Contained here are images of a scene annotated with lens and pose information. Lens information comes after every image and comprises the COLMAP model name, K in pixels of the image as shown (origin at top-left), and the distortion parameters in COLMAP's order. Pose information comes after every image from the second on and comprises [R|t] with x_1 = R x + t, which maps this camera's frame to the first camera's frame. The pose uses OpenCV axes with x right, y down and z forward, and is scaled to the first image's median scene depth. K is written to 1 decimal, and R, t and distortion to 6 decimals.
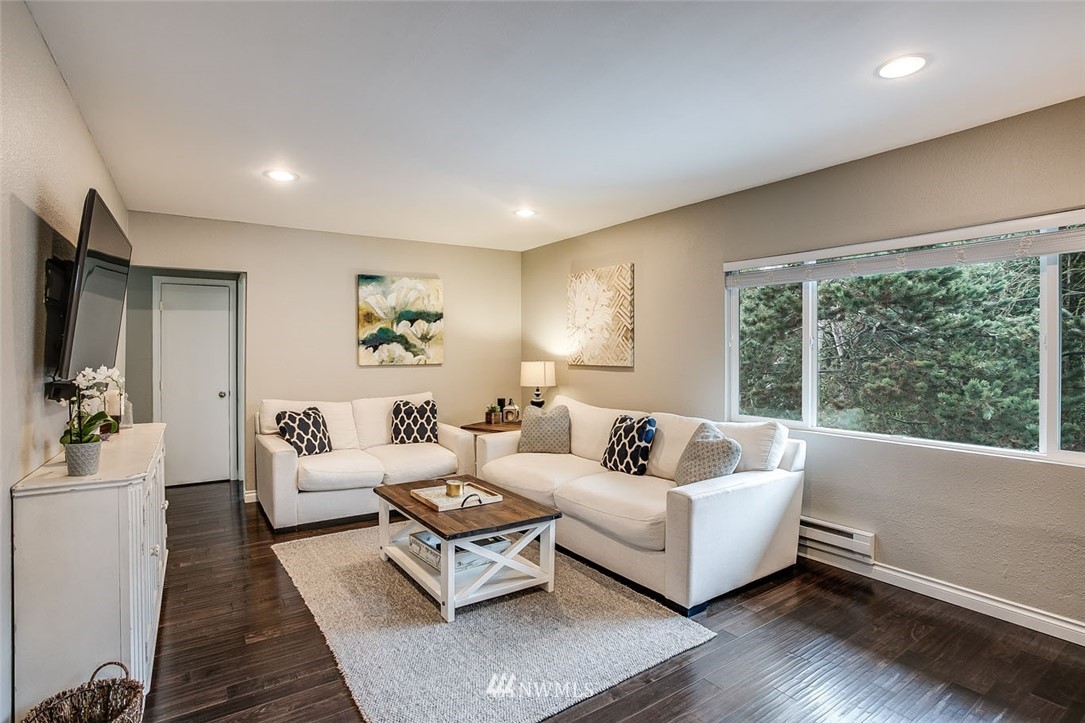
lens RADIAL K [[539.7, 0, 534.7], [0, 539.7, 354.1], [0, 0, 1]] dist [-0.066636, 0.026010]
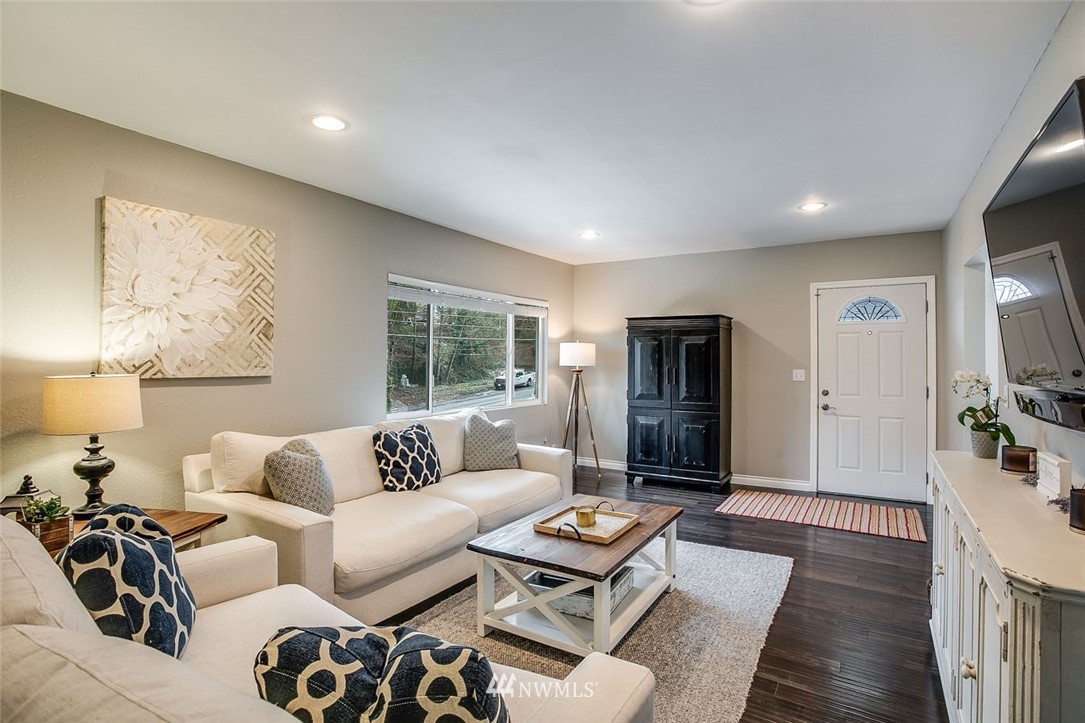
lens RADIAL K [[539.7, 0, 534.7], [0, 539.7, 354.1], [0, 0, 1]] dist [-0.066636, 0.026010]
pose [[-0.402675, 0.005505, 0.915327, -0.603113], [-0.002152, 0.999973, -0.006961, -0.002009], [-0.915341, -0.004773, -0.402652, 0.950249]]
